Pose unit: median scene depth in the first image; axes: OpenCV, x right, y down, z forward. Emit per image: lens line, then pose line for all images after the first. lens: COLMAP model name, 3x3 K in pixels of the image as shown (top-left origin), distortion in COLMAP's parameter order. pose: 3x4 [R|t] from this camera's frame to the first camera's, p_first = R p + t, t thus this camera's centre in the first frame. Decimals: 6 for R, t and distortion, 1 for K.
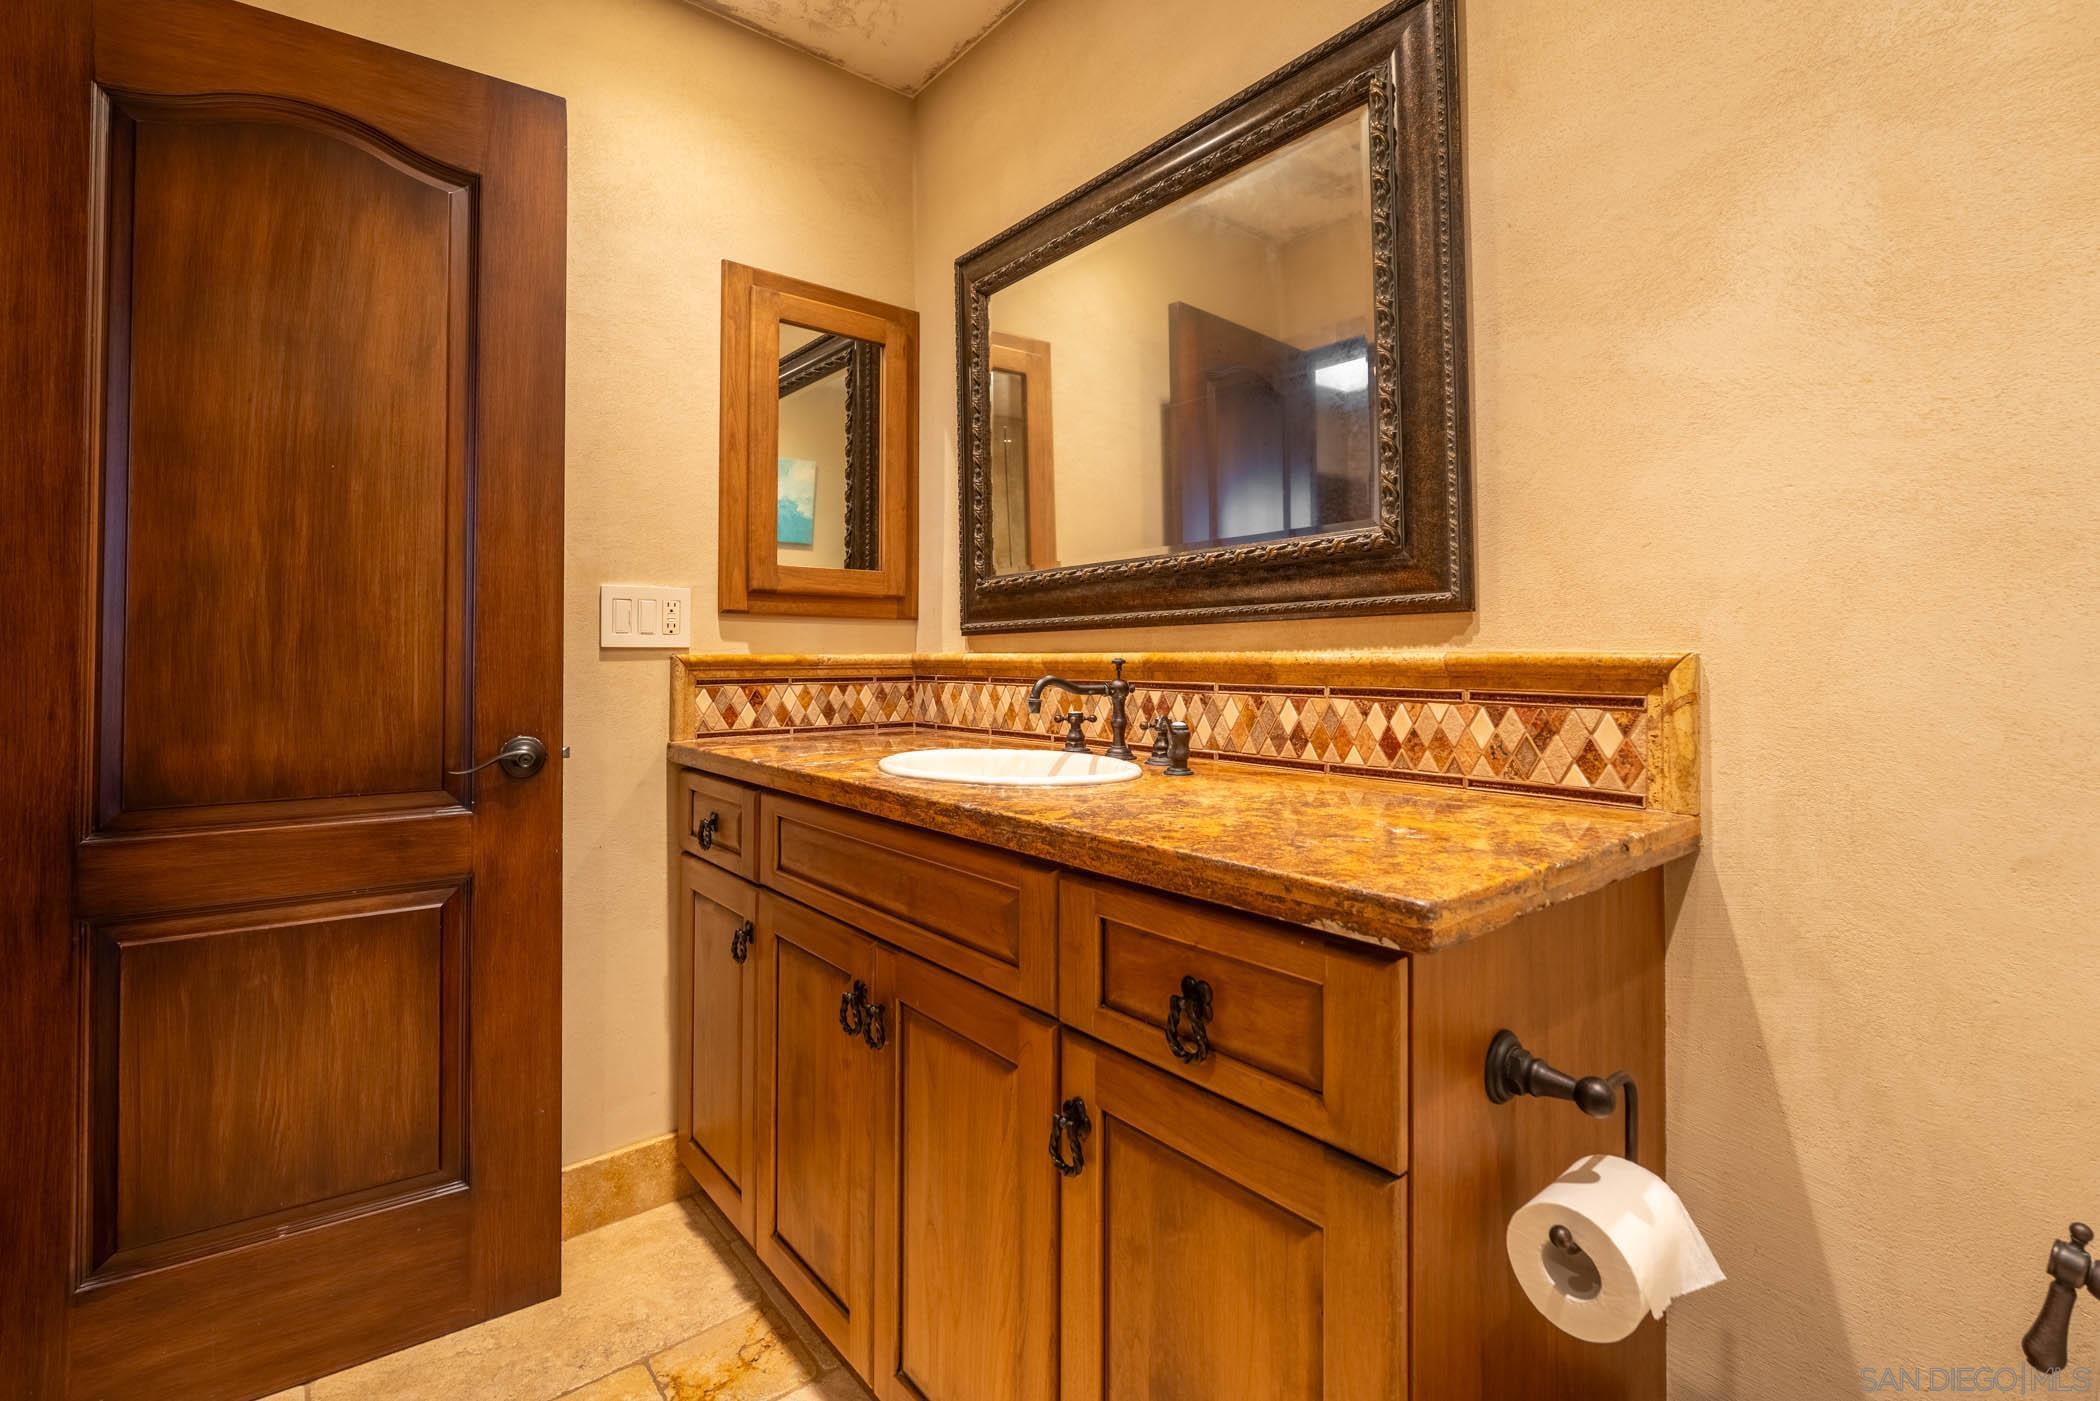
lens RADIAL K [[938.2, 0, 1036.9], [0, 938.2, 633.6], [0, 0, 1]] dist [-0.001606, 0.000157]
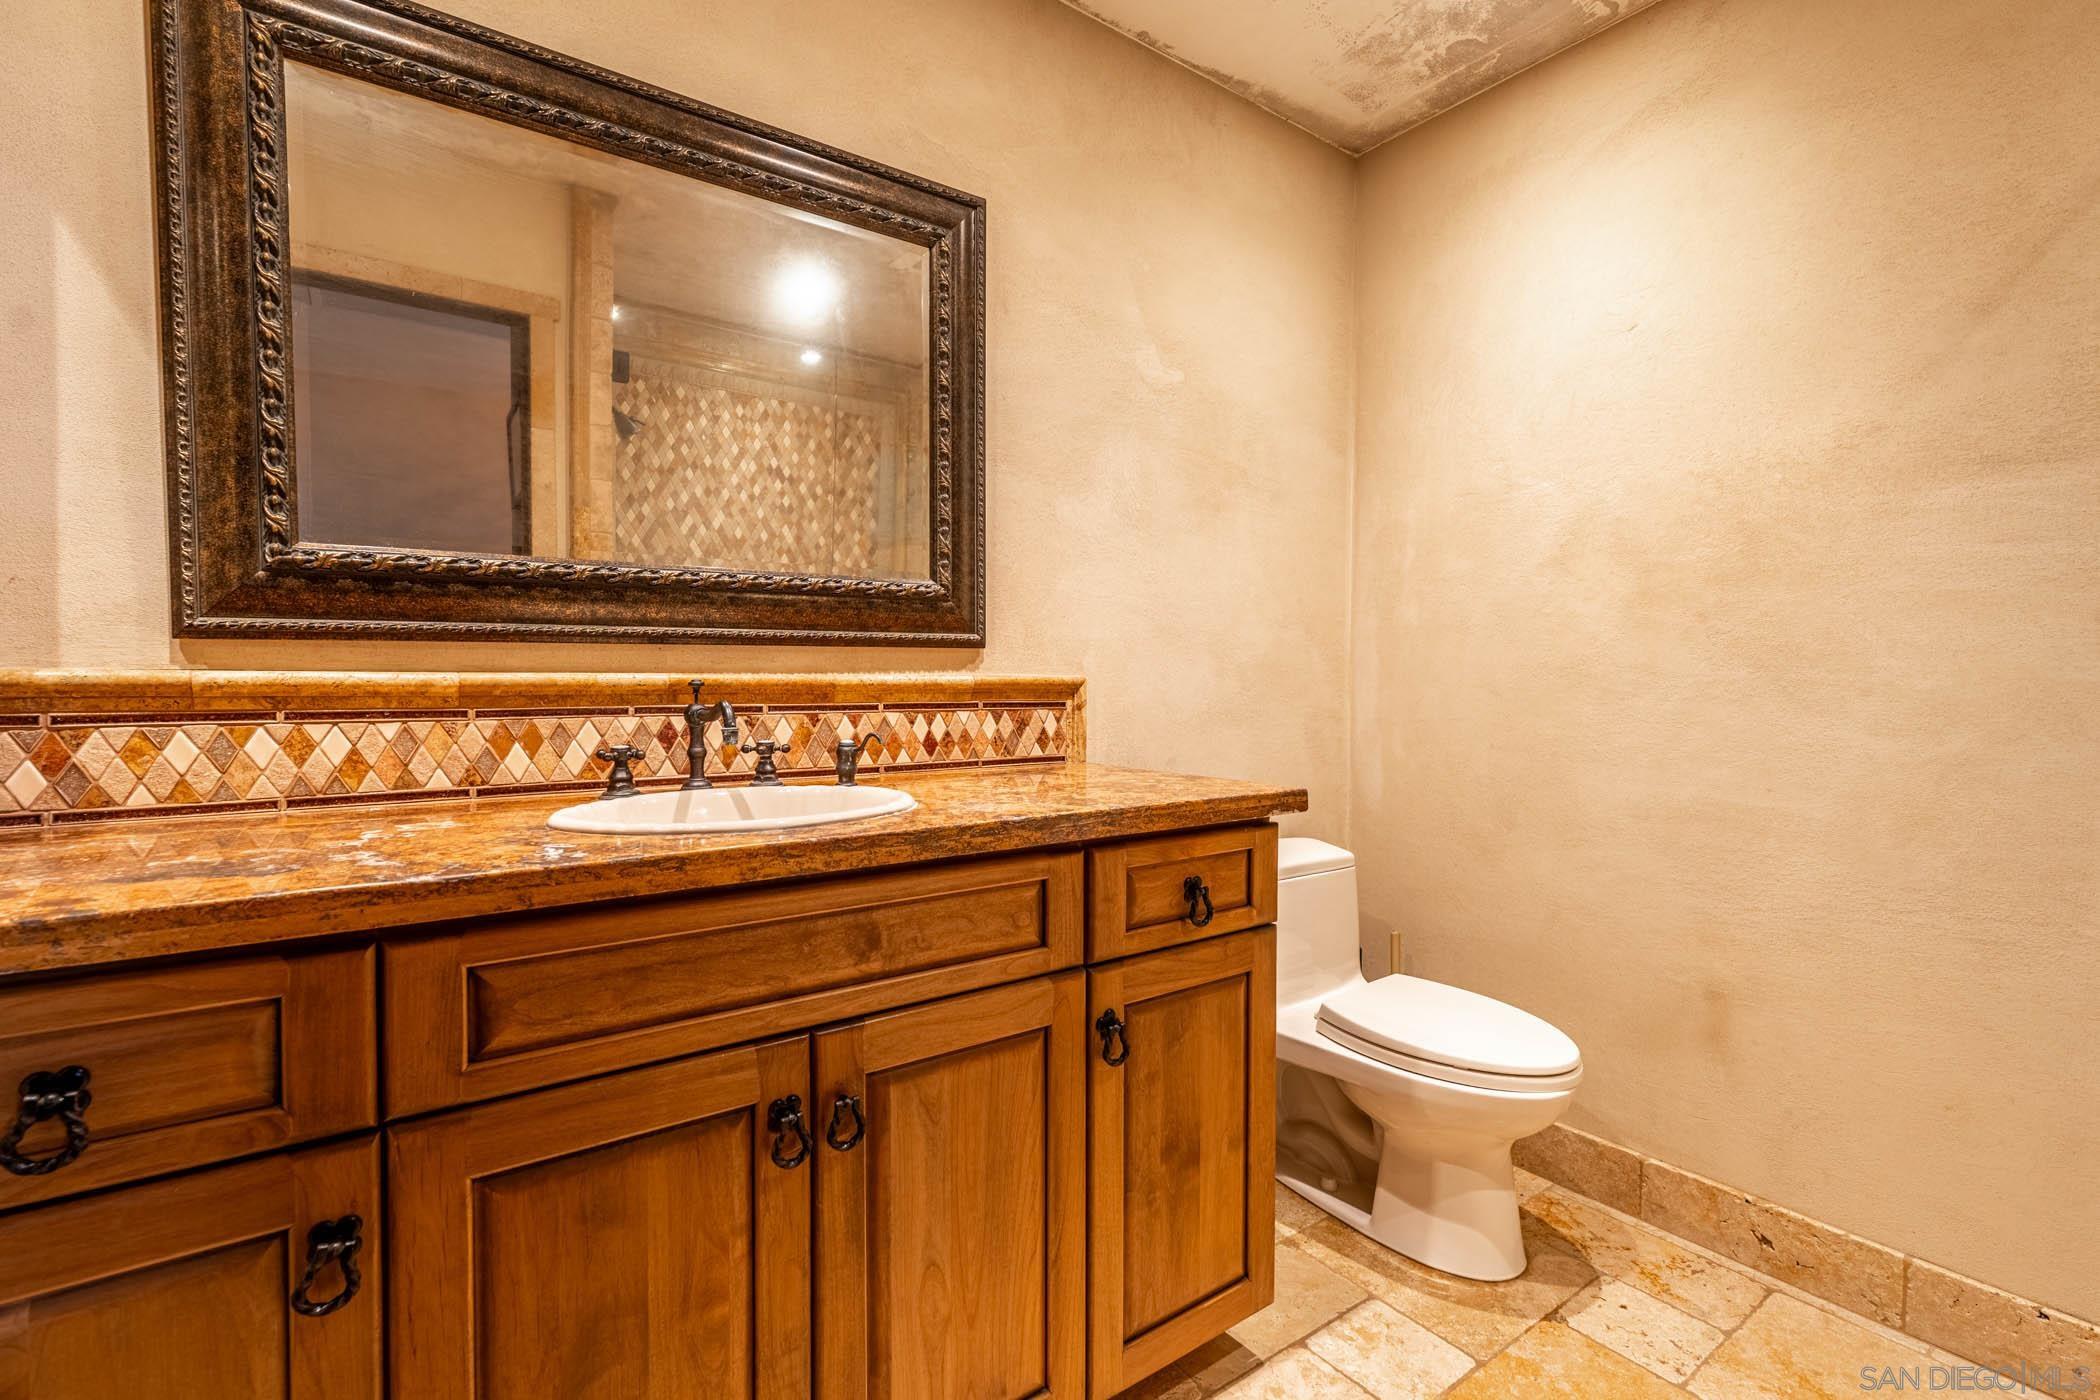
lens RADIAL K [[938.2, 0, 1048.8], [0, 938.2, 704.6], [0, 0, 1]] dist [-0.001606, 0.000157]
pose [[0.057327, -0.026793, 0.997996, -0.945044], [-0.027549, 0.999217, 0.028409, 0.018935], [-0.997975, -0.029123, 0.056544, 0.753800]]
